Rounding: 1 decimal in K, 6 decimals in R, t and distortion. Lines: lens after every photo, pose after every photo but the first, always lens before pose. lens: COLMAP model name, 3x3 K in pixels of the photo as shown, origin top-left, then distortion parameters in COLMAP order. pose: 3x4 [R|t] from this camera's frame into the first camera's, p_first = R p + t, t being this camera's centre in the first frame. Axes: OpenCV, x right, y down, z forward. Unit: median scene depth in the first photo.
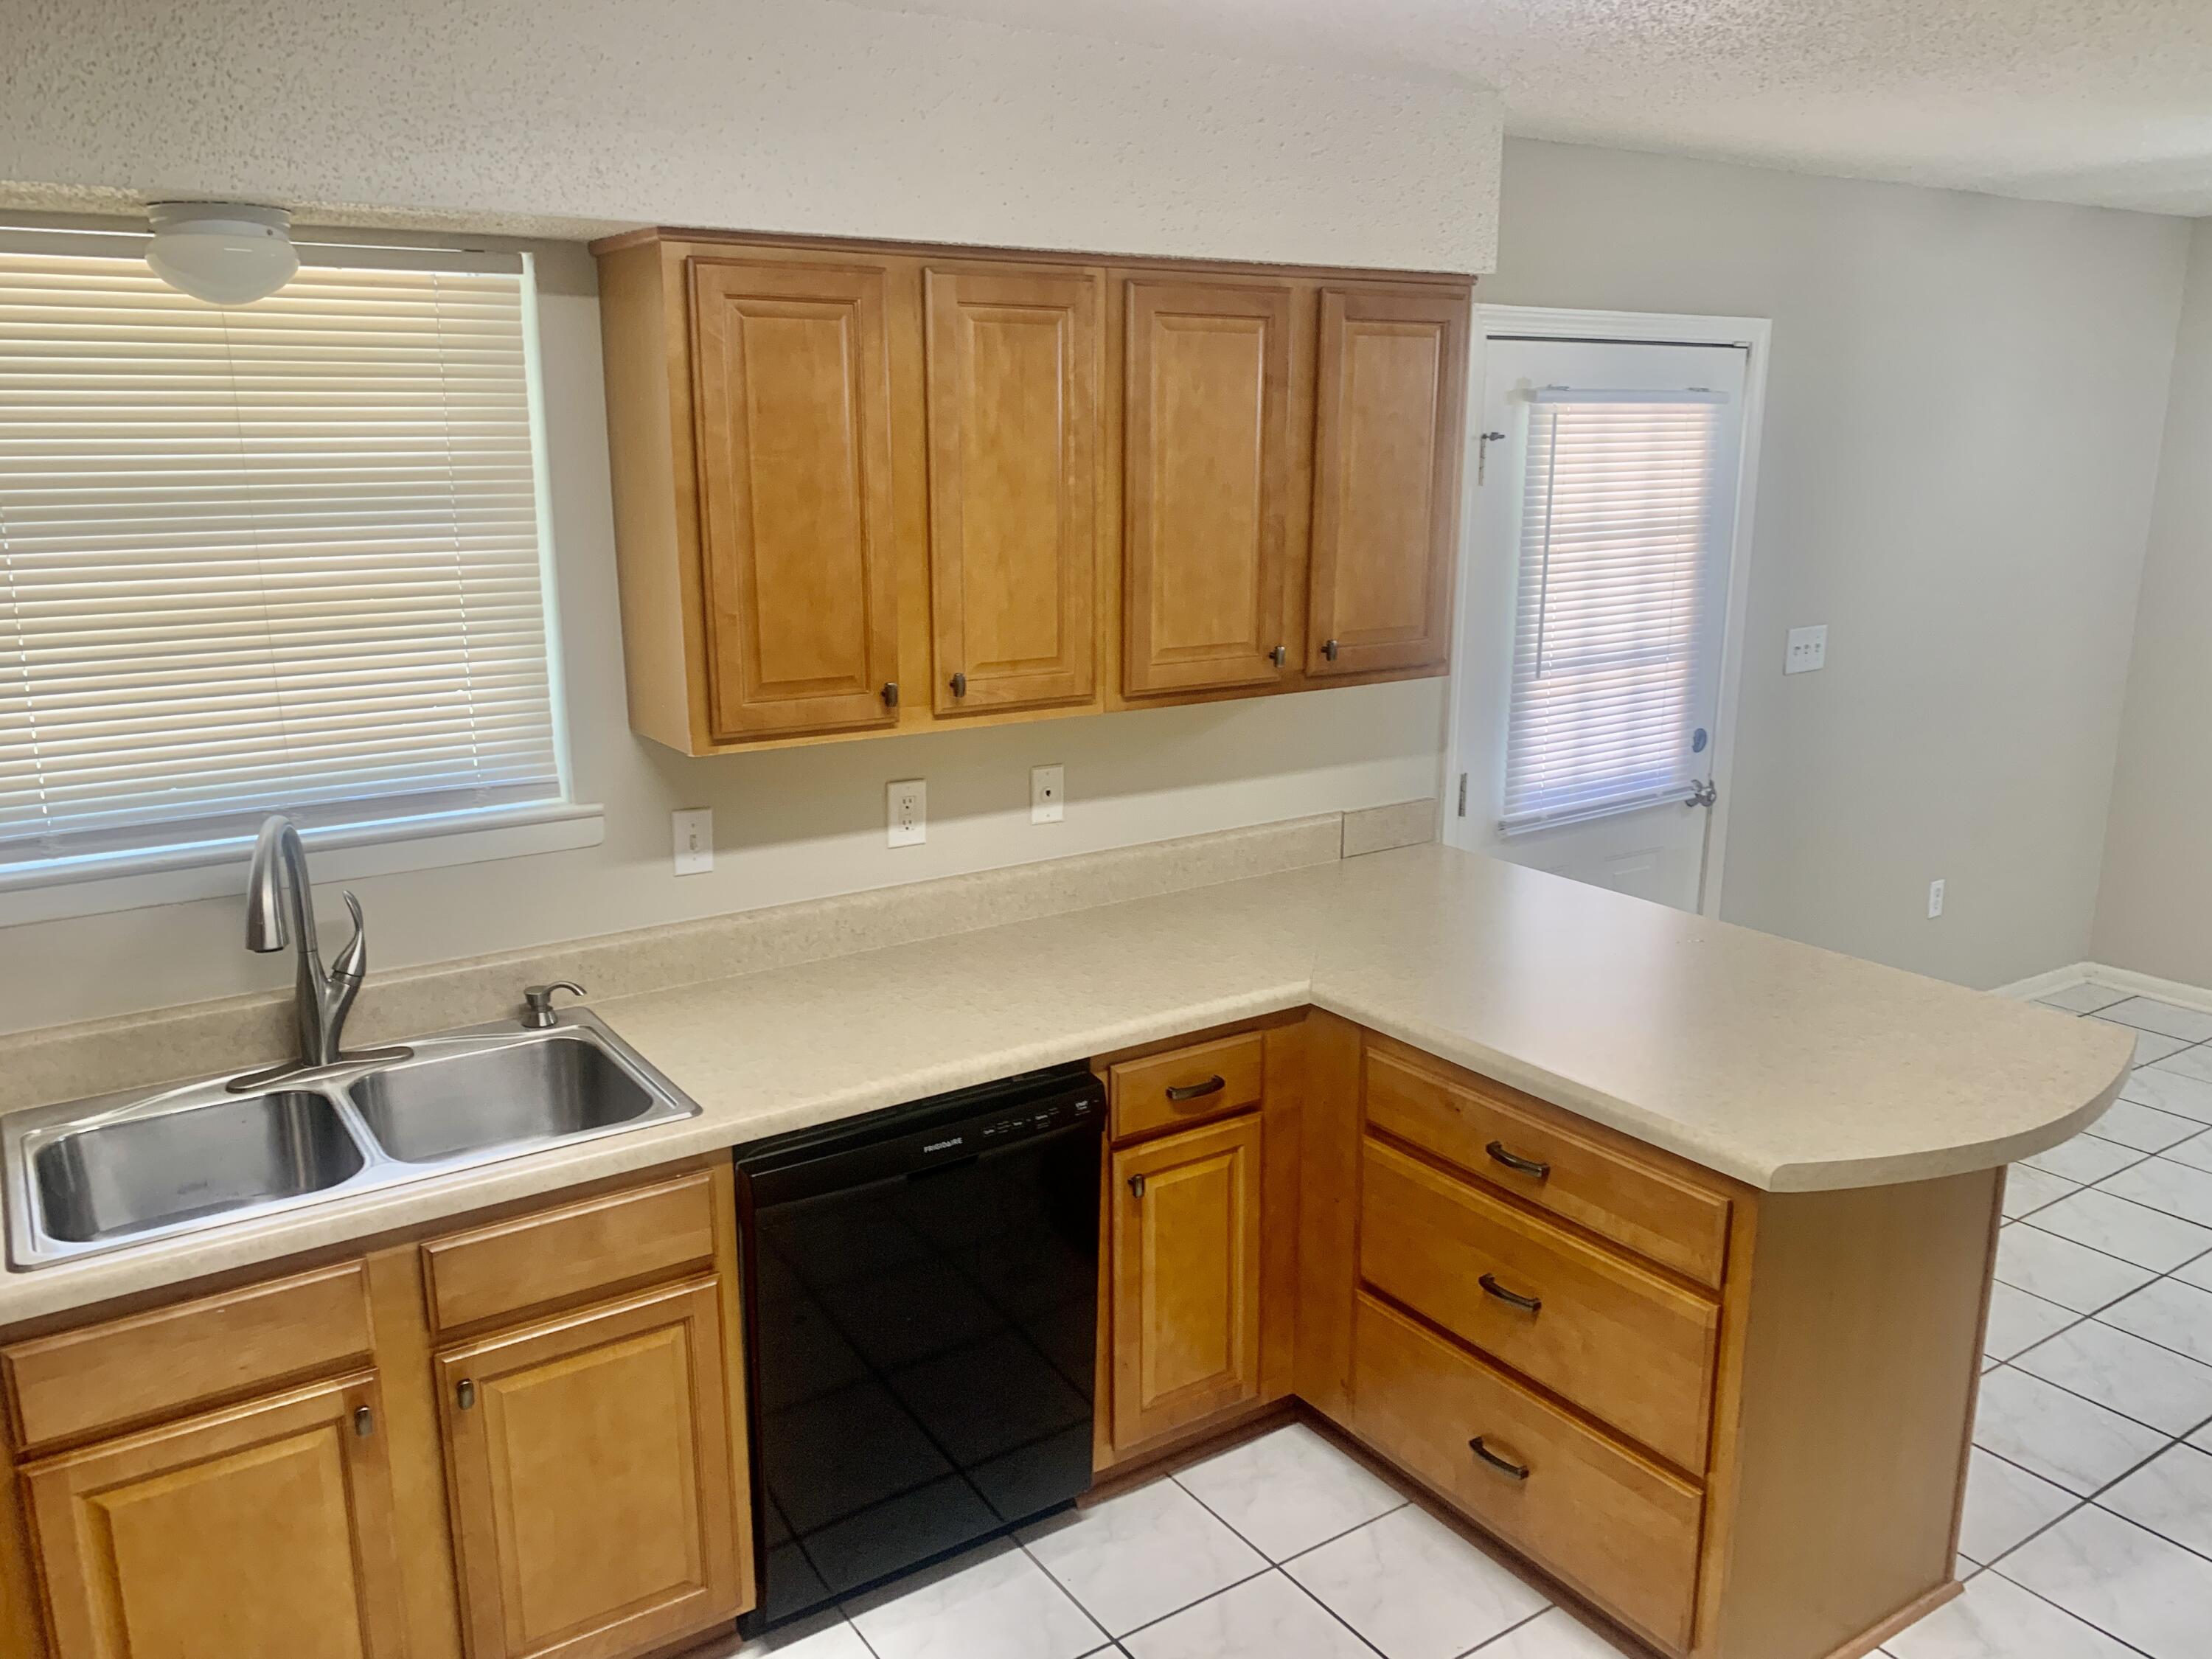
lens RADIAL K [[1694.6, 0, 1096.1], [0, 1694.6, 834.6], [0, 0, 1]] dist [0.053609, -0.055353]
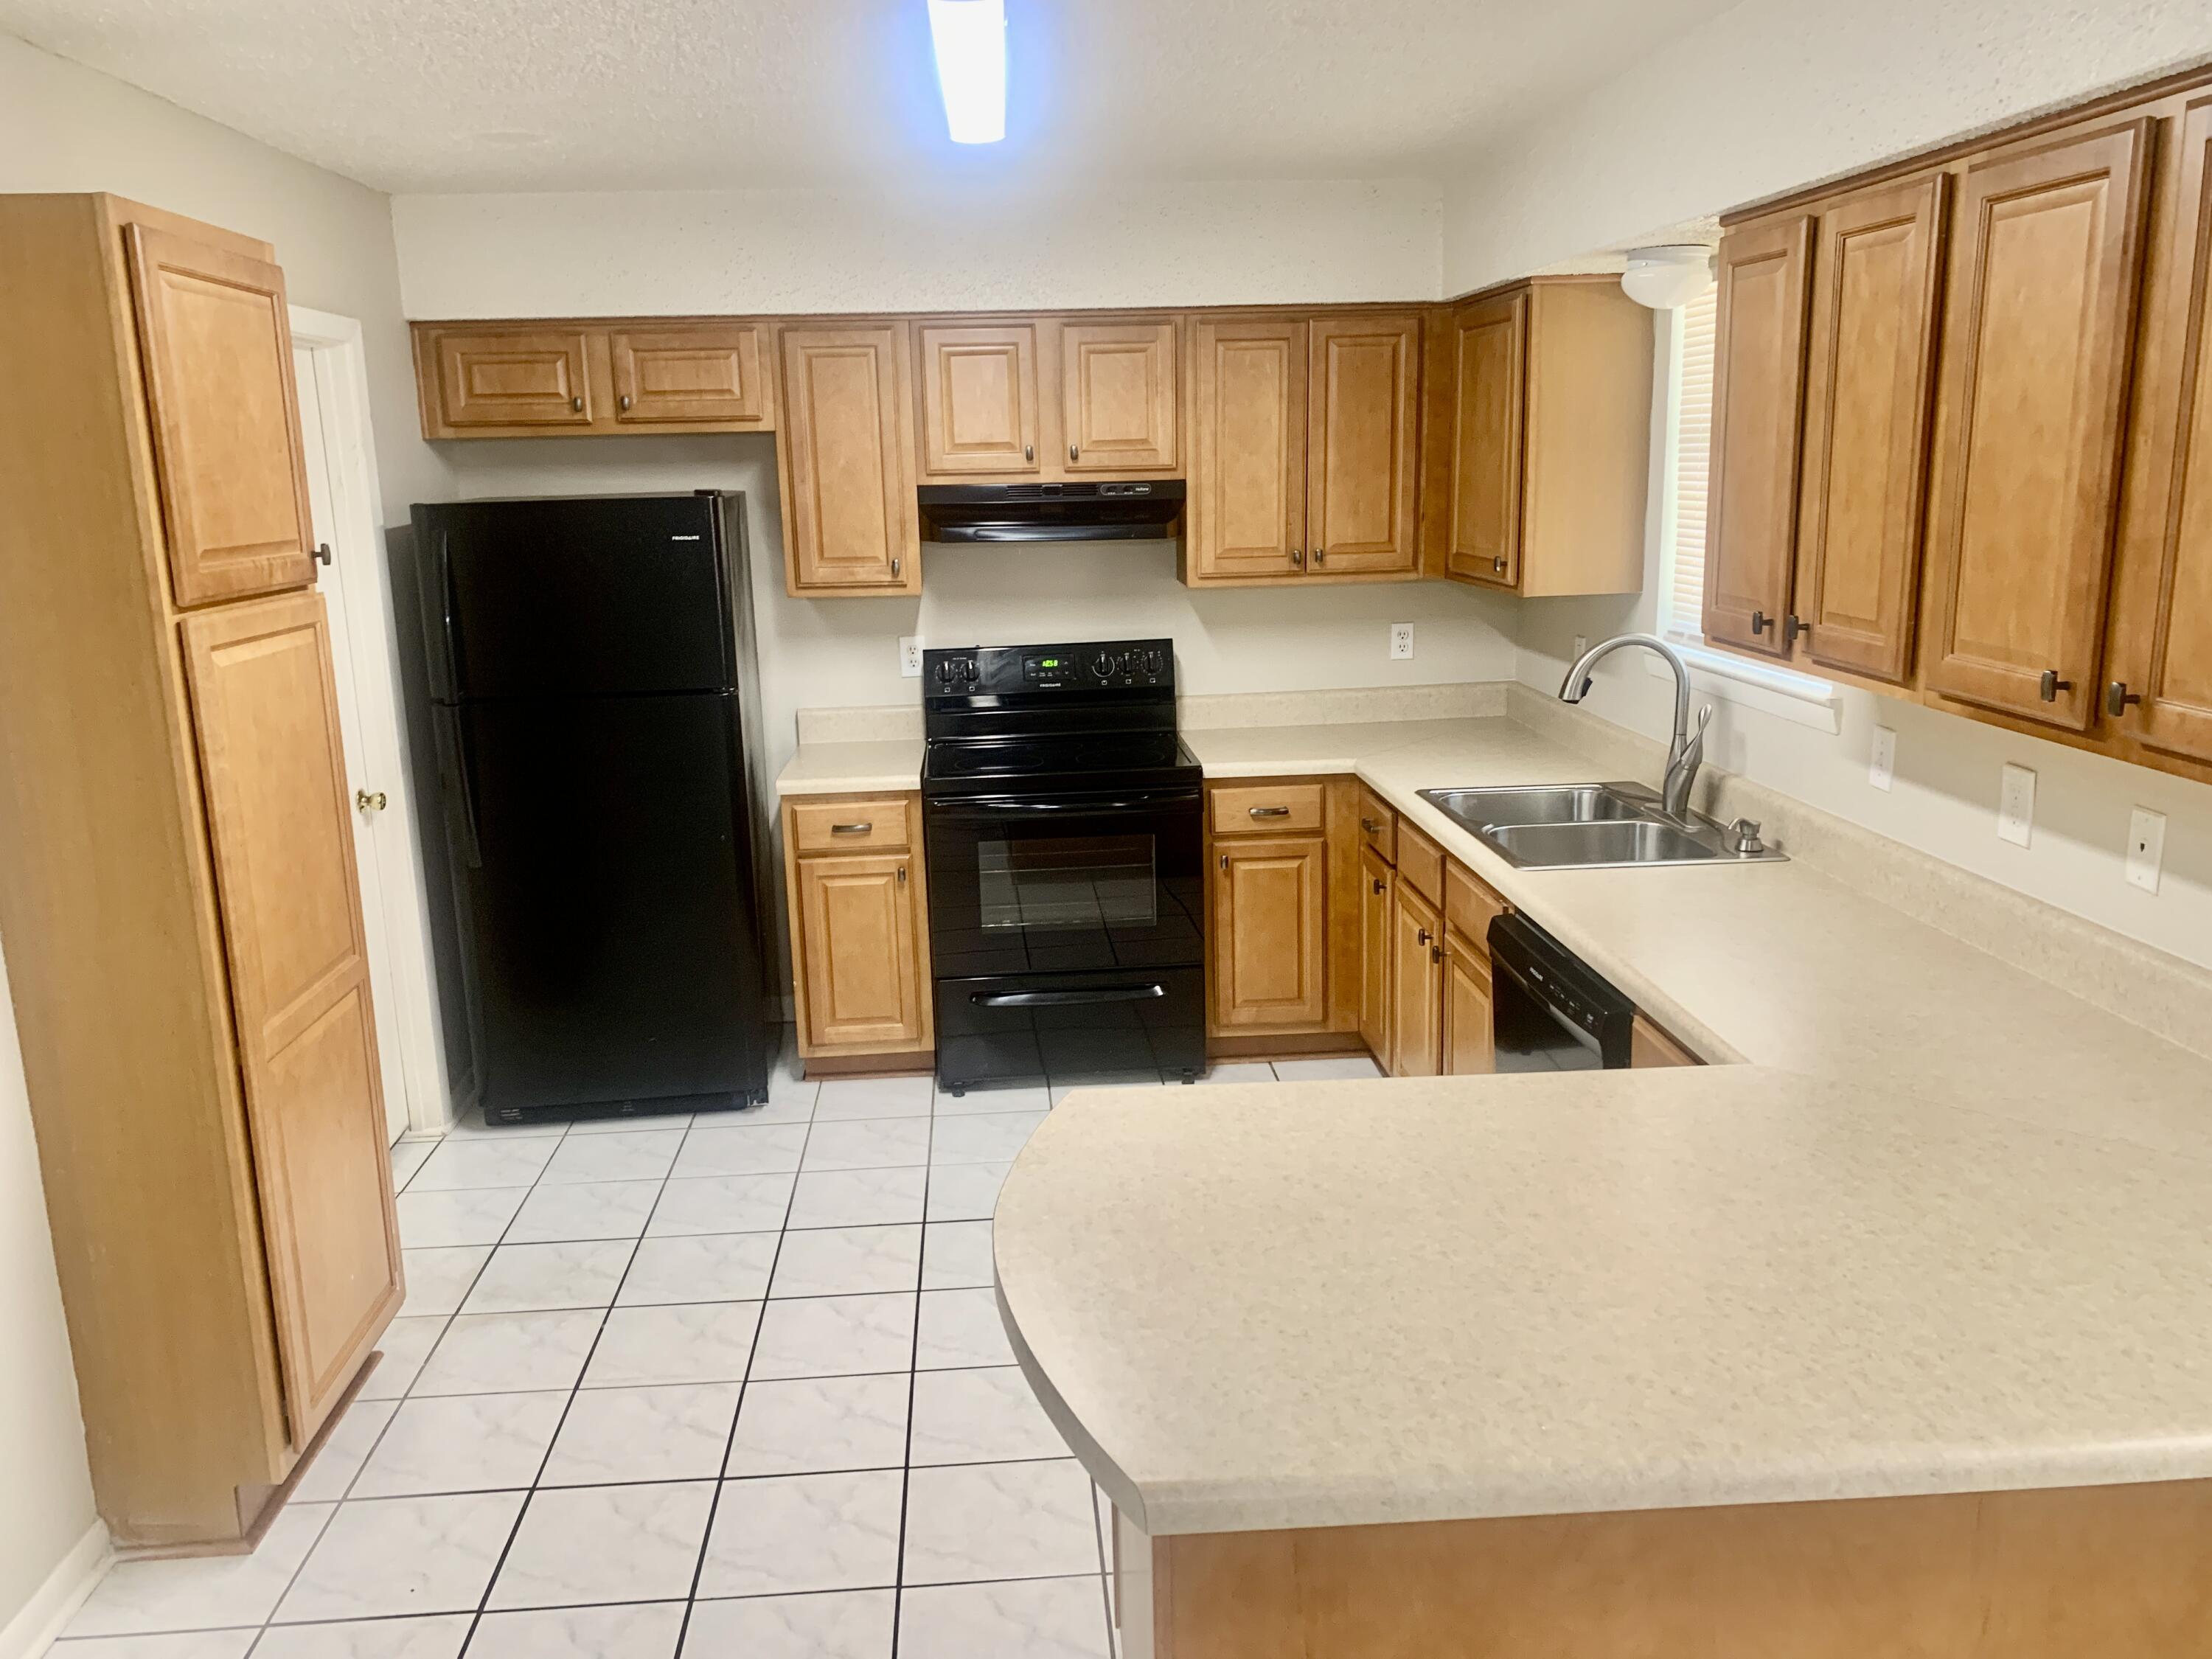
lens RADIAL K [[1694.6, 0, 1115.0], [0, 1694.6, 811.9], [0, 0, 1]] dist [0.053609, -0.055353]
pose [[-0.478496, 0.200649, -0.854858, 0.895723], [-0.177645, 0.931291, 0.318023, -0.215238], [0.859933, 0.304034, -0.409975, 1.014243]]
